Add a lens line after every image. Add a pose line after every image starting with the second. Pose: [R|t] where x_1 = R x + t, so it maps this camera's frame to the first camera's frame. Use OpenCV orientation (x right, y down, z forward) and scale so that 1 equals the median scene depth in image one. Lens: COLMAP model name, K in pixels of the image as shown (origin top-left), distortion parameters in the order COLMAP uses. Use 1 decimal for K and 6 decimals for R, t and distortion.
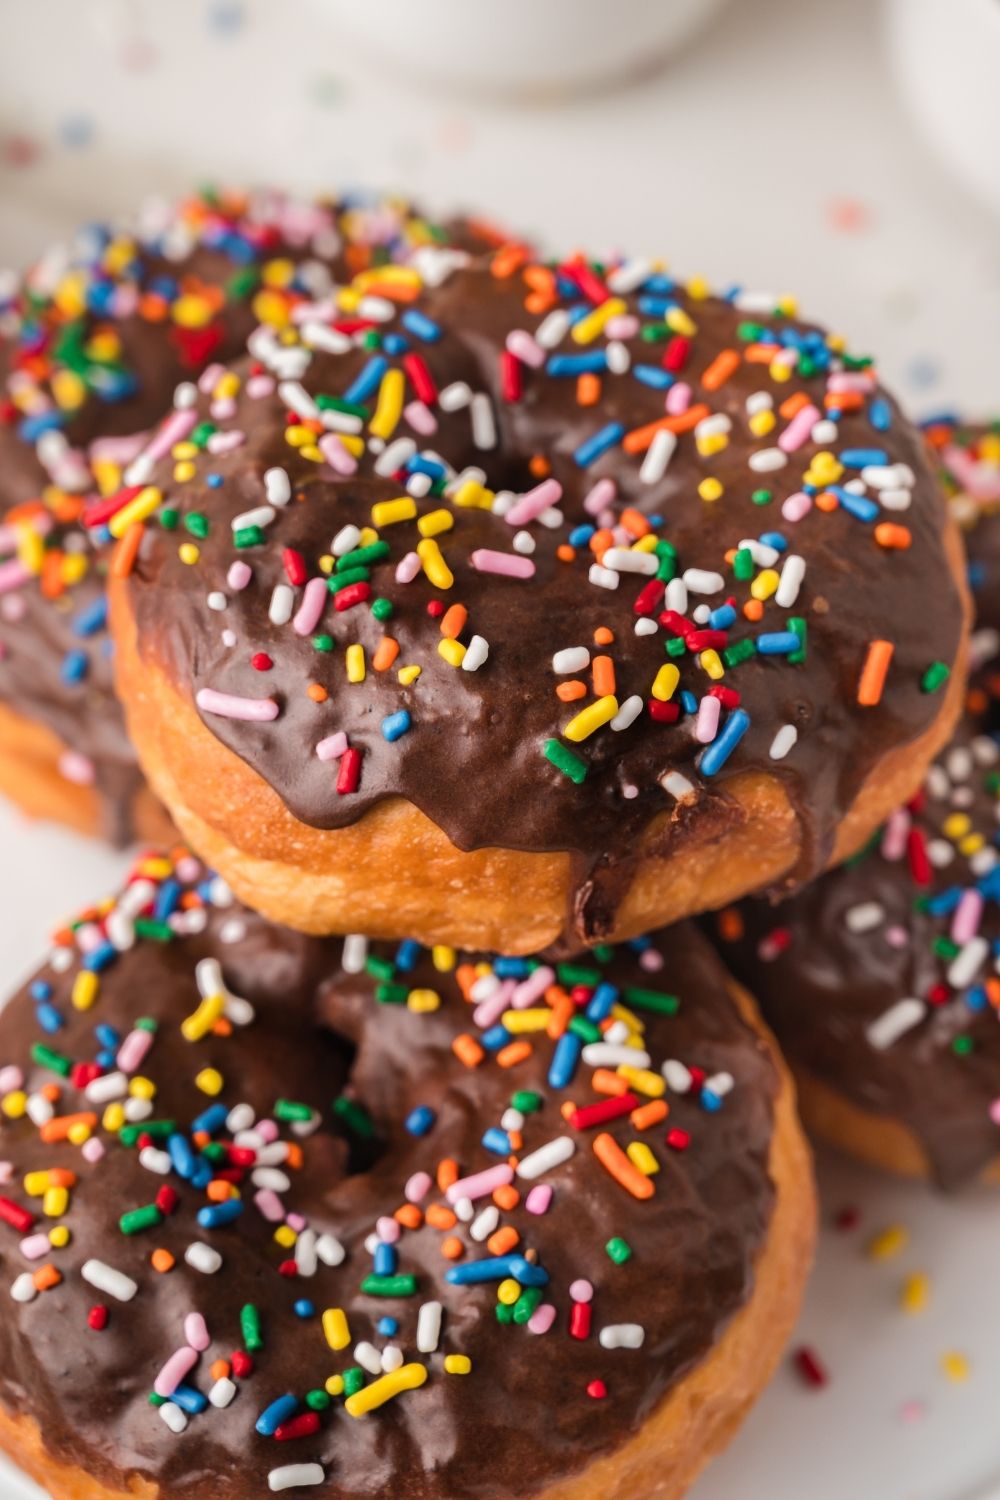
lens RADIAL K [[2864.0, 0, 500.0], [0, 2864.0, 750.0], [0, 0, 1]] dist [0.073535, -0.028185]
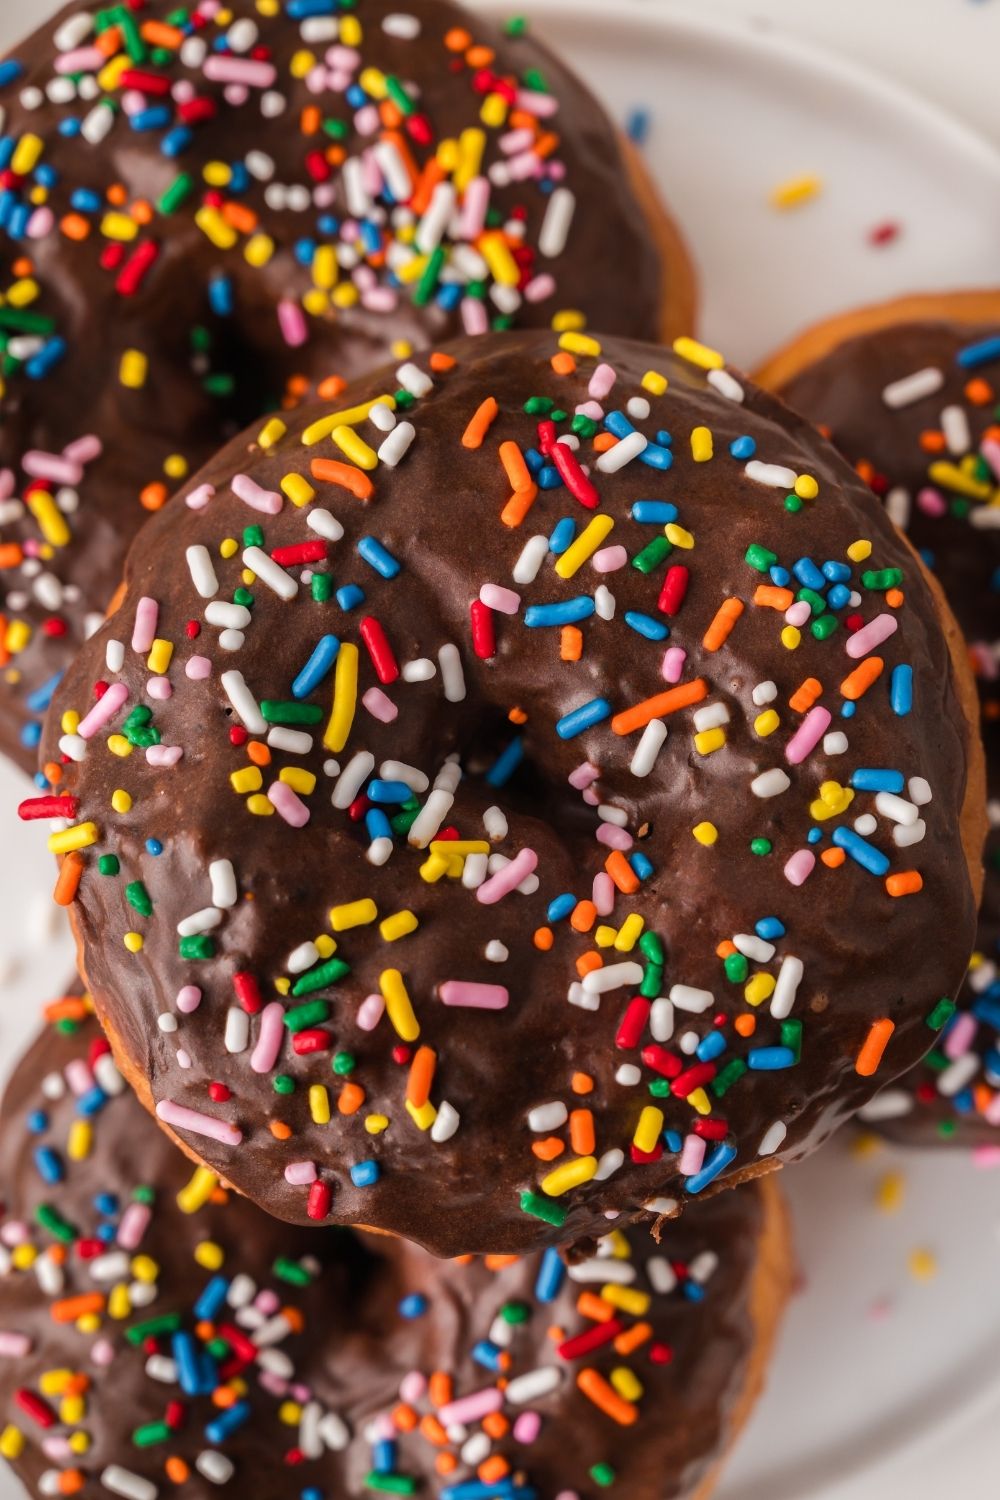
lens RADIAL K [[2571.9, 0, 499.4], [0, 2571.9, 728.0], [0, 0, 1]] dist [0.051730, 0.148061]
pose [[0.999588, -0.013499, -0.025346, 0.031056], [0.025591, 0.819149, 0.573010, -0.599164], [0.013027, -0.573422, 0.819157, 0.368111]]
